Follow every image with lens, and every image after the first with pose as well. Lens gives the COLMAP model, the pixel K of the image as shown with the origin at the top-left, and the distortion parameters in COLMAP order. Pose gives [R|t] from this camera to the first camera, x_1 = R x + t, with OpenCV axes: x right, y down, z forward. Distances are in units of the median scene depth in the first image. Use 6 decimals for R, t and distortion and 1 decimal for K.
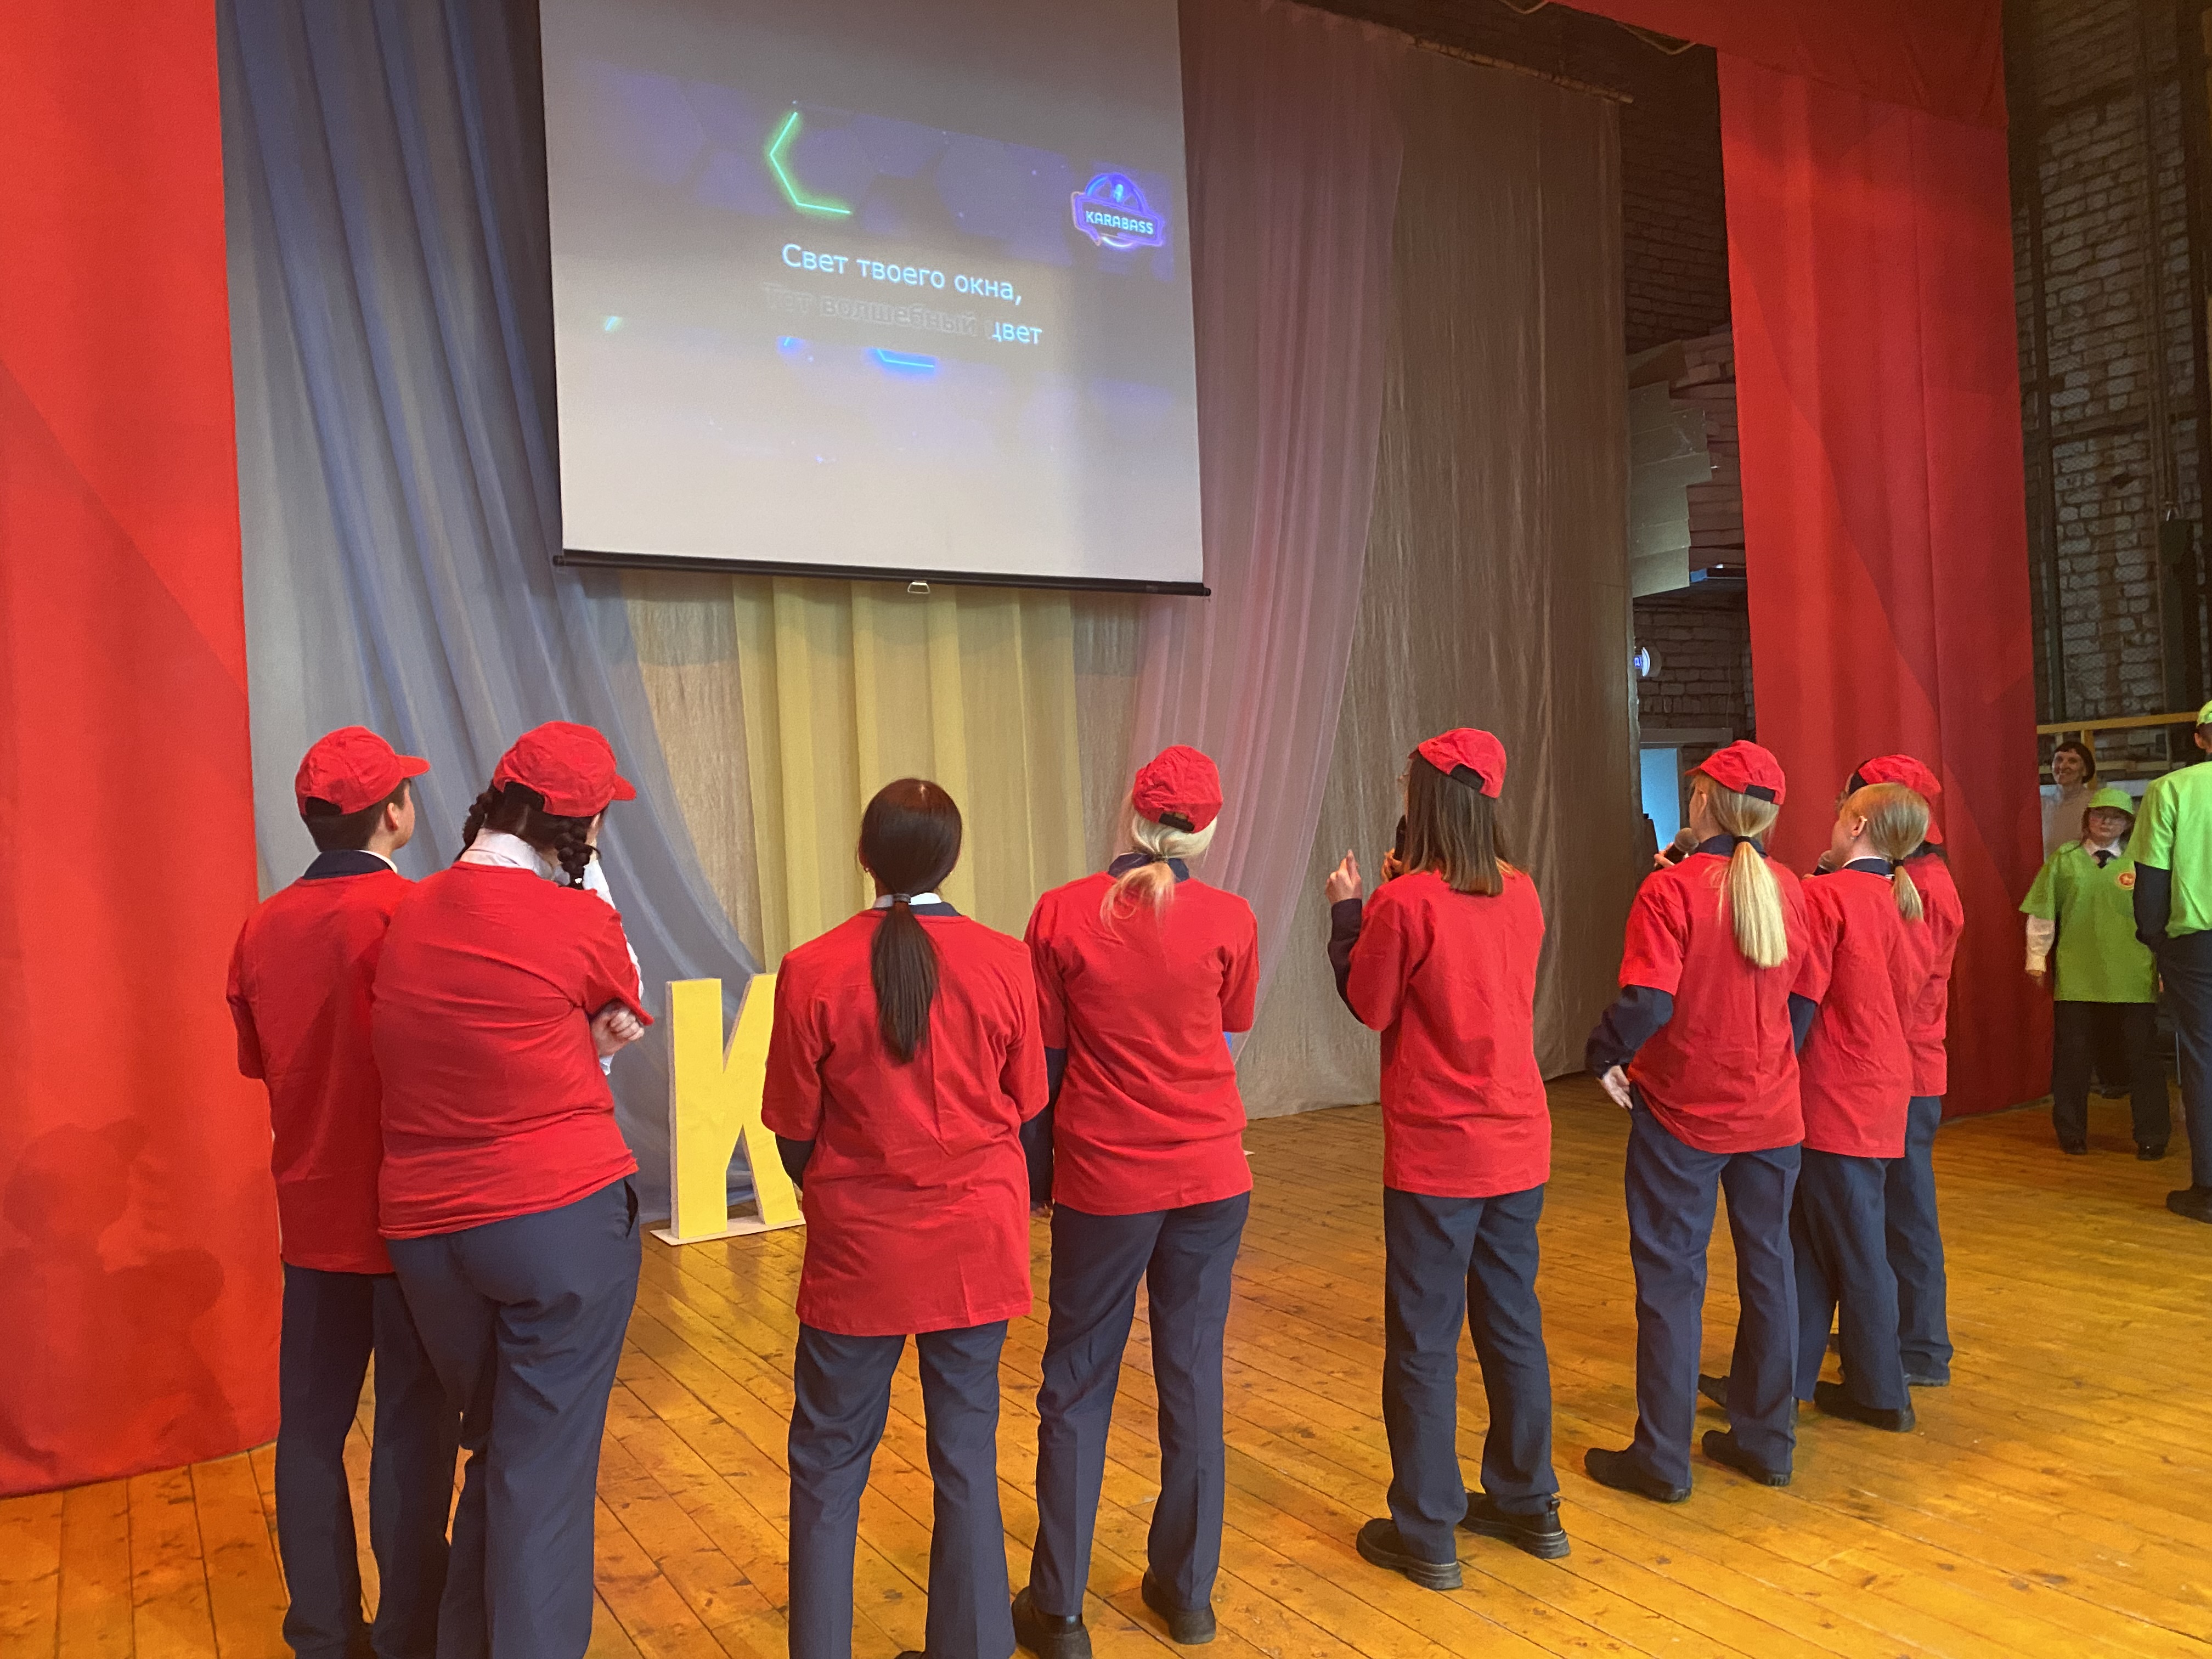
lens RADIAL K [[1717.0, 0, 1106.0], [0, 1717.0, 829.5], [0, 0, 1]] dist [0.008481, 0.003650]
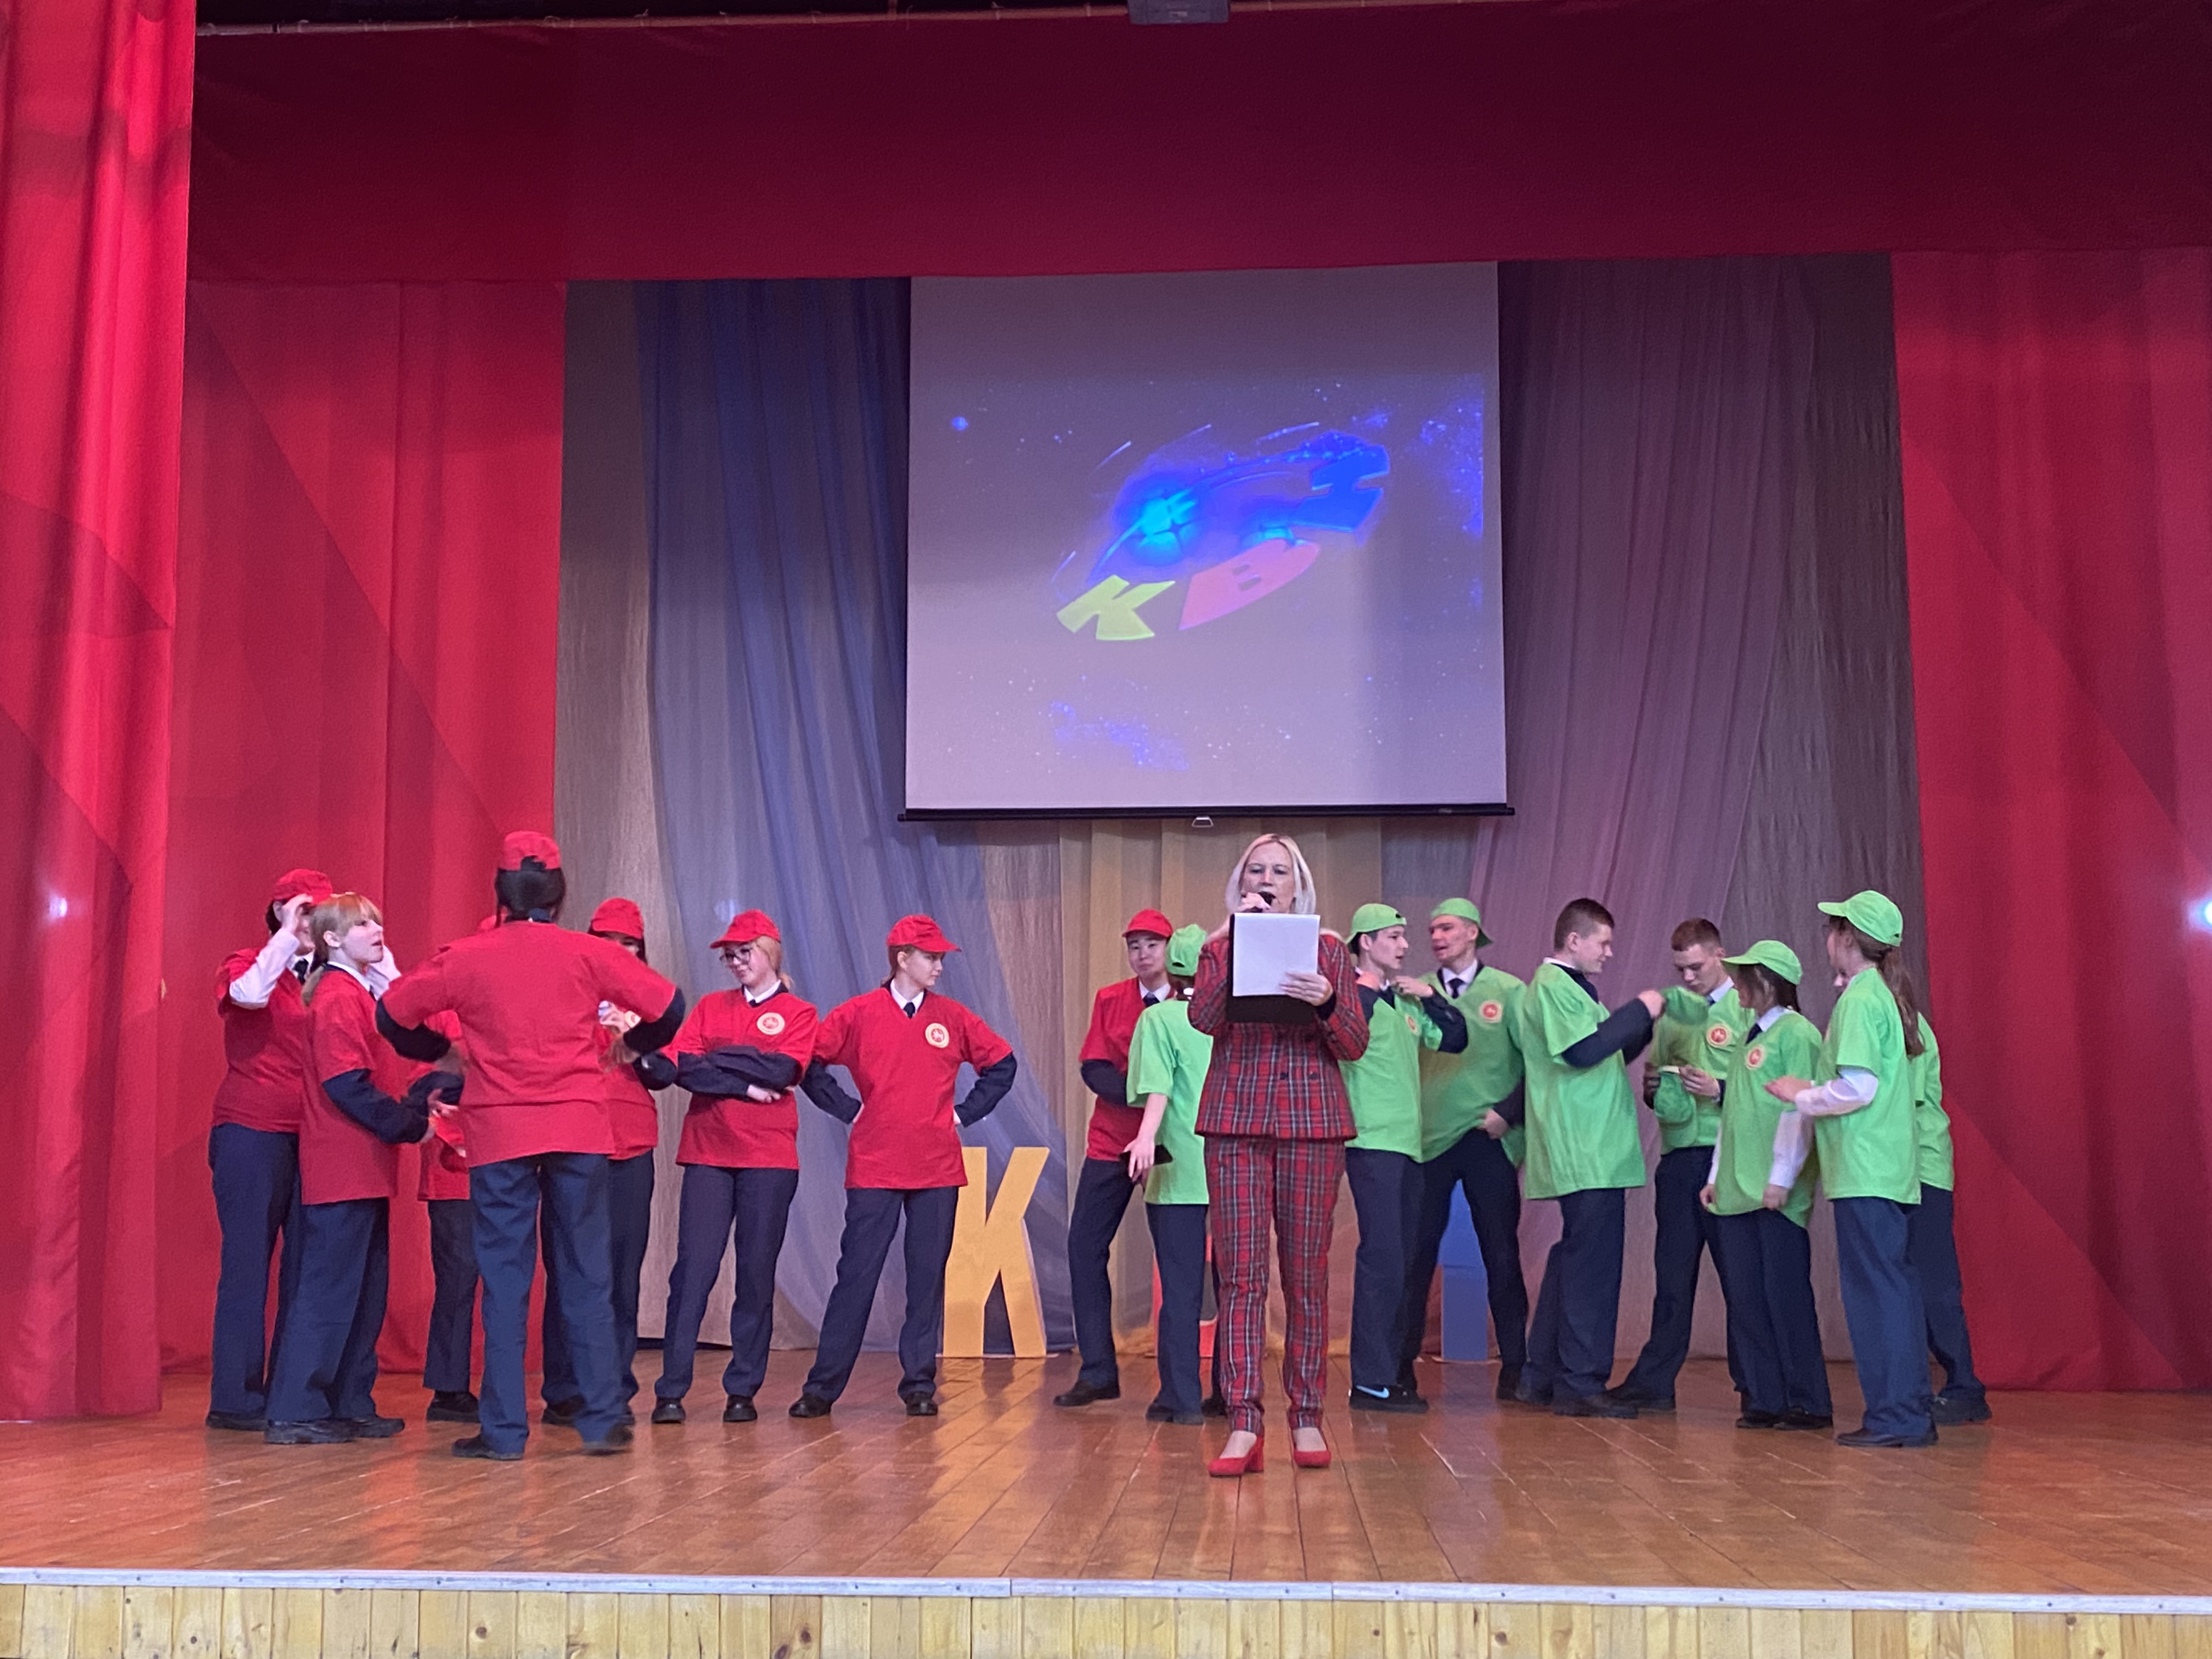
lens RADIAL K [[2538.2, 0, 1105.2], [0, 2538.2, 861.7], [0, 0, 1]] dist [0.042506, -0.111445]
pose [[0.821100, -0.035295, -0.569692, 0.809293], [-0.030174, 0.994007, -0.105073, 0.065304], [0.569986, 0.103466, 0.815114, -0.418190]]
